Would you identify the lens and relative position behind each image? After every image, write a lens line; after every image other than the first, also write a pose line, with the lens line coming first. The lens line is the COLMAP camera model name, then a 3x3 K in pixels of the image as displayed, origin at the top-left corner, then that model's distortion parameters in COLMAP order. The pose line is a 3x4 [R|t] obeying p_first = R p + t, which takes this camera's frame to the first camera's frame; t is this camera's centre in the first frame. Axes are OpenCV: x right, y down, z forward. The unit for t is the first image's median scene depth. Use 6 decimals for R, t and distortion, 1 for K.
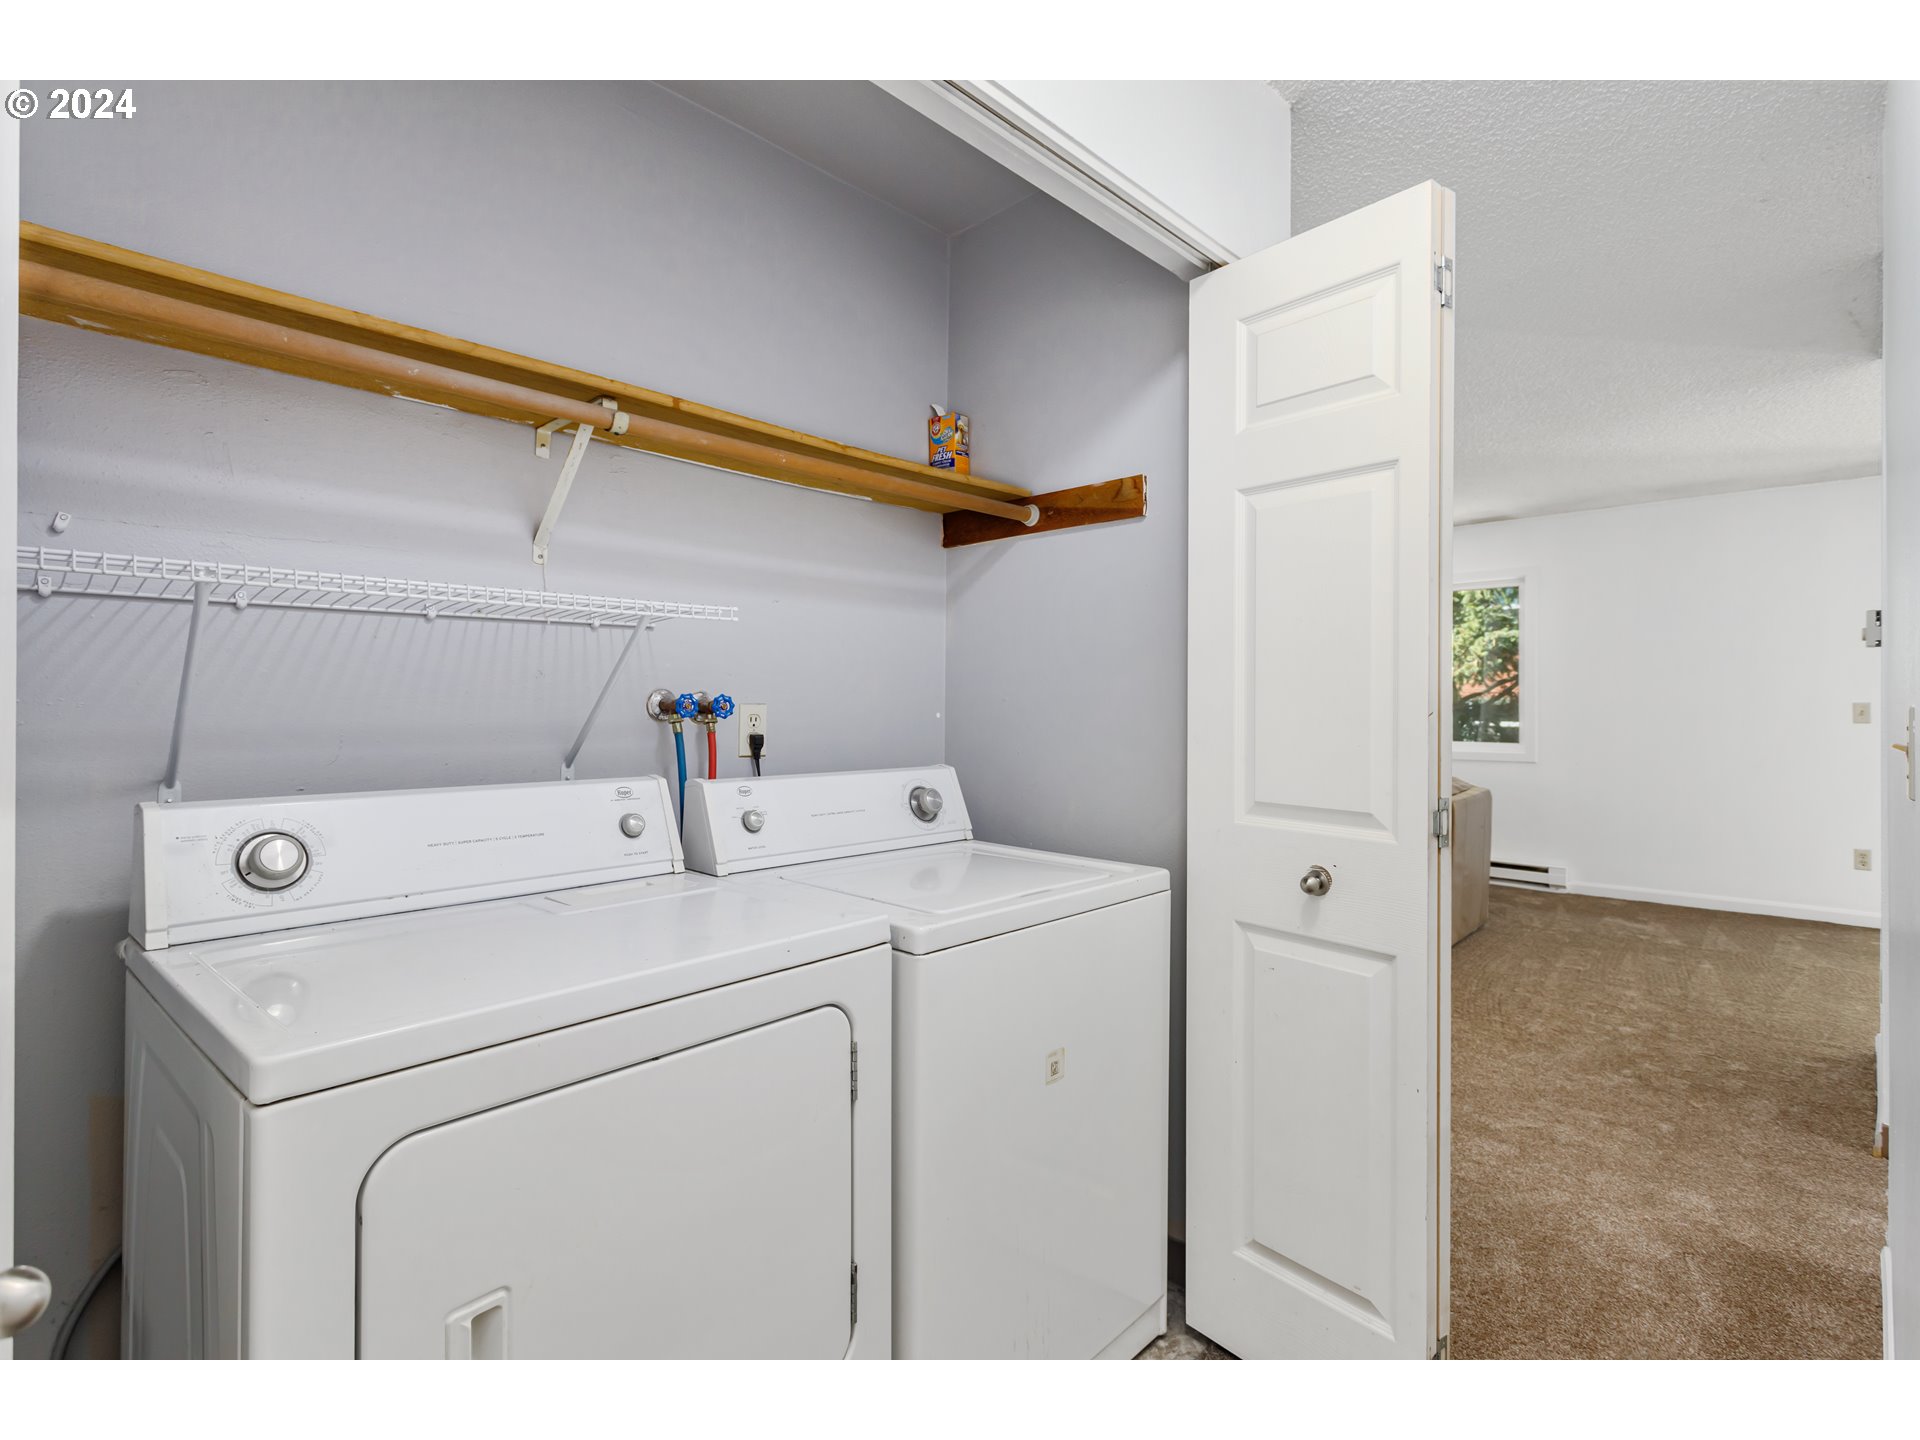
lens RADIAL K [[923.8, 0, 960.8], [0, 923.8, 716.6], [0, 0, 1]] dist [0.004174, 0.000559]
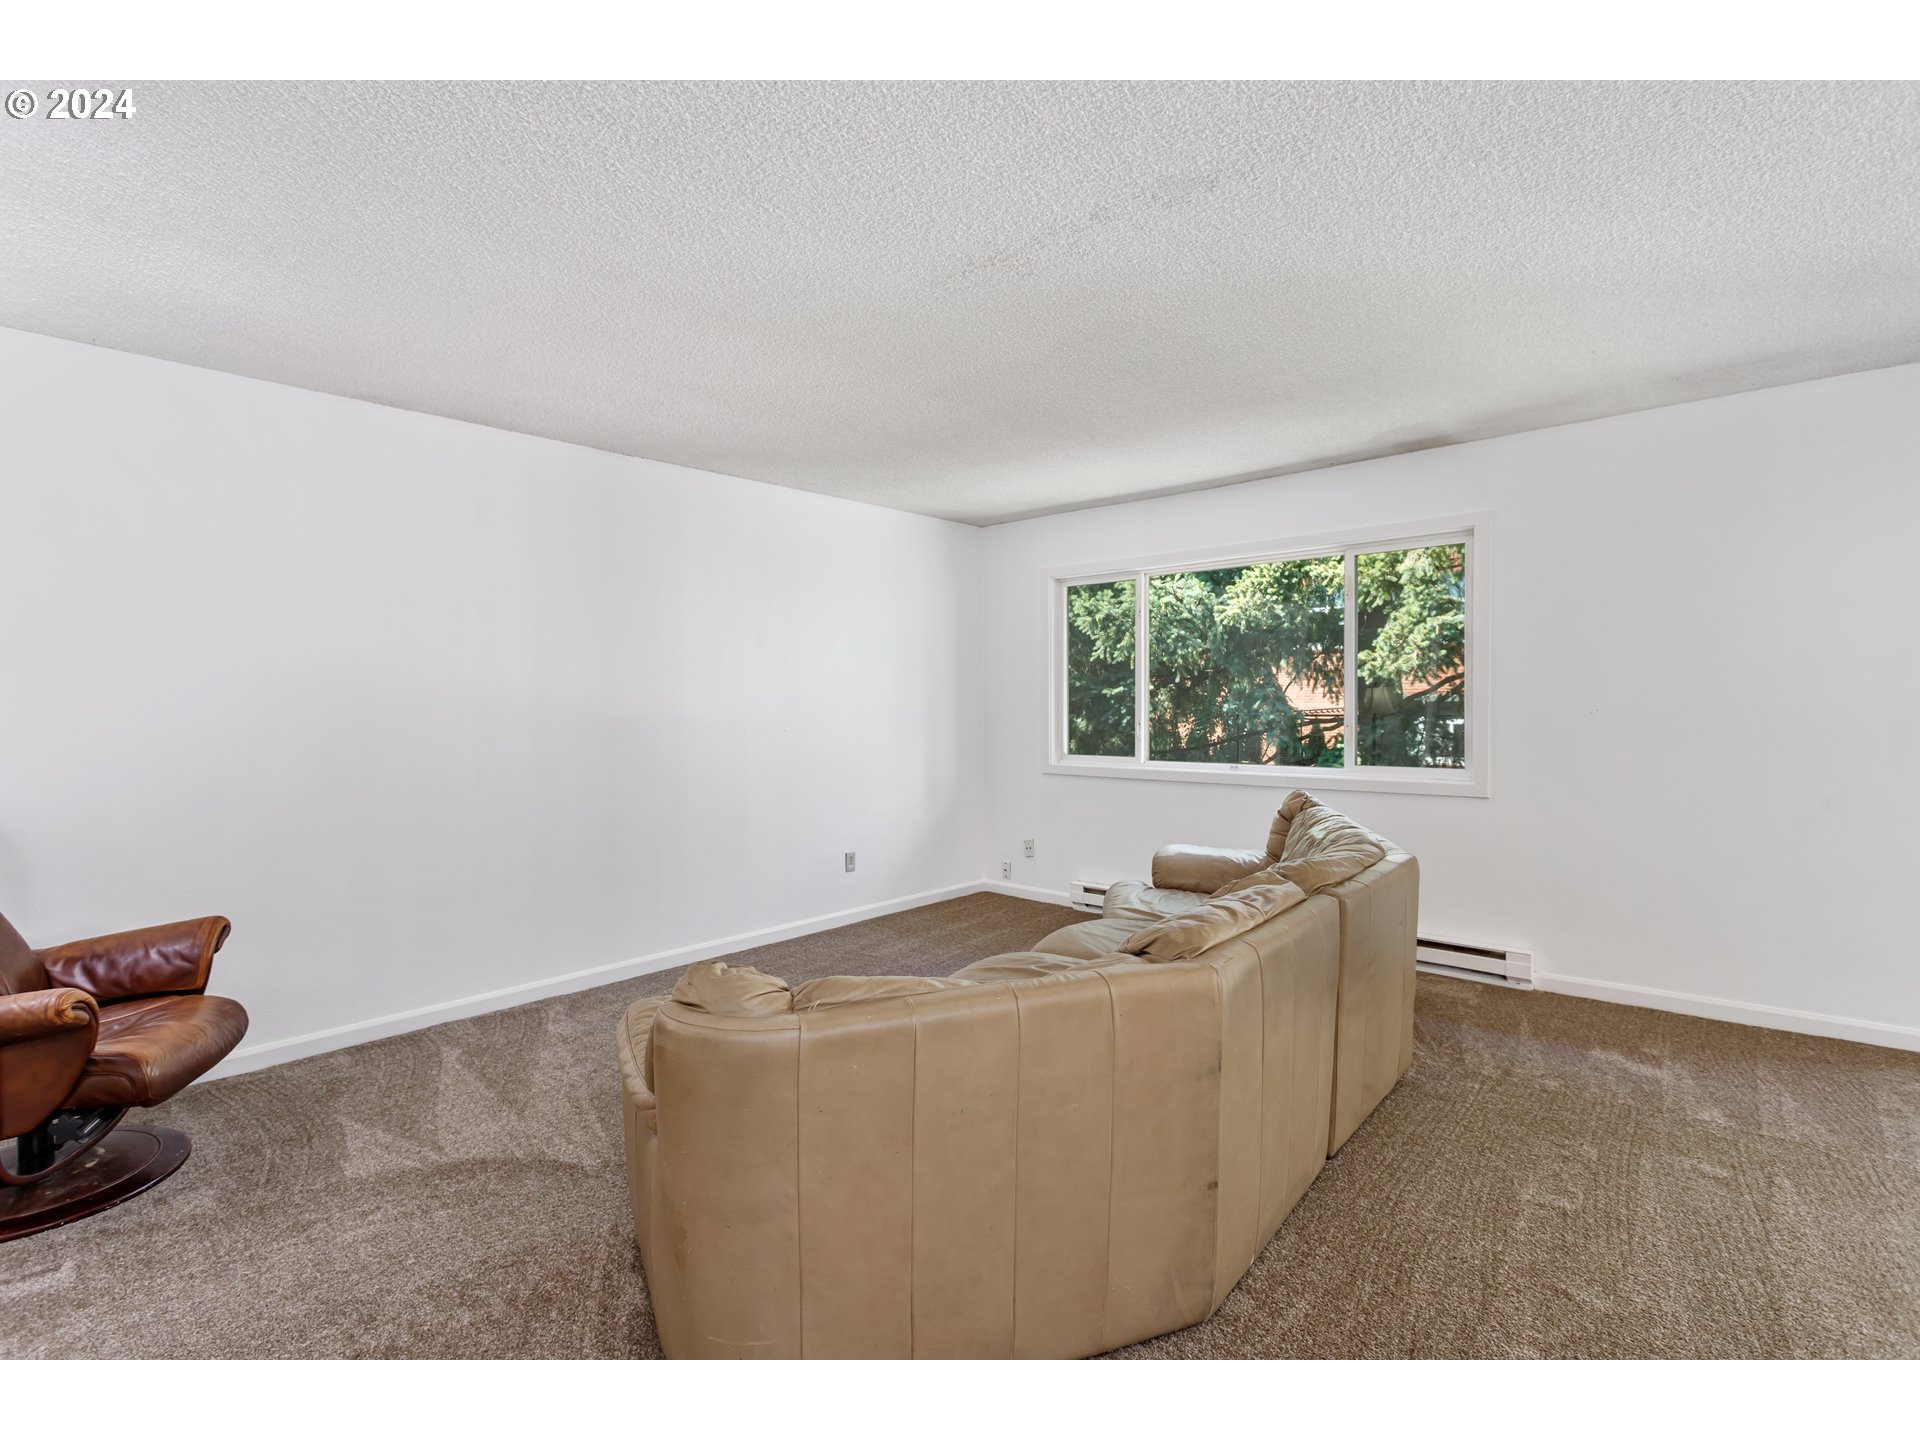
lens RADIAL K [[923.8, 0, 960.8], [0, 923.8, 716.6], [0, 0, 1]] dist [0.004174, 0.000559]
pose [[0.999281, -0.001162, 0.037897, 0.130847], [0.001000, 0.999990, 0.004306, -0.008638], [-0.037901, -0.004265, 0.999272, 0.210443]]
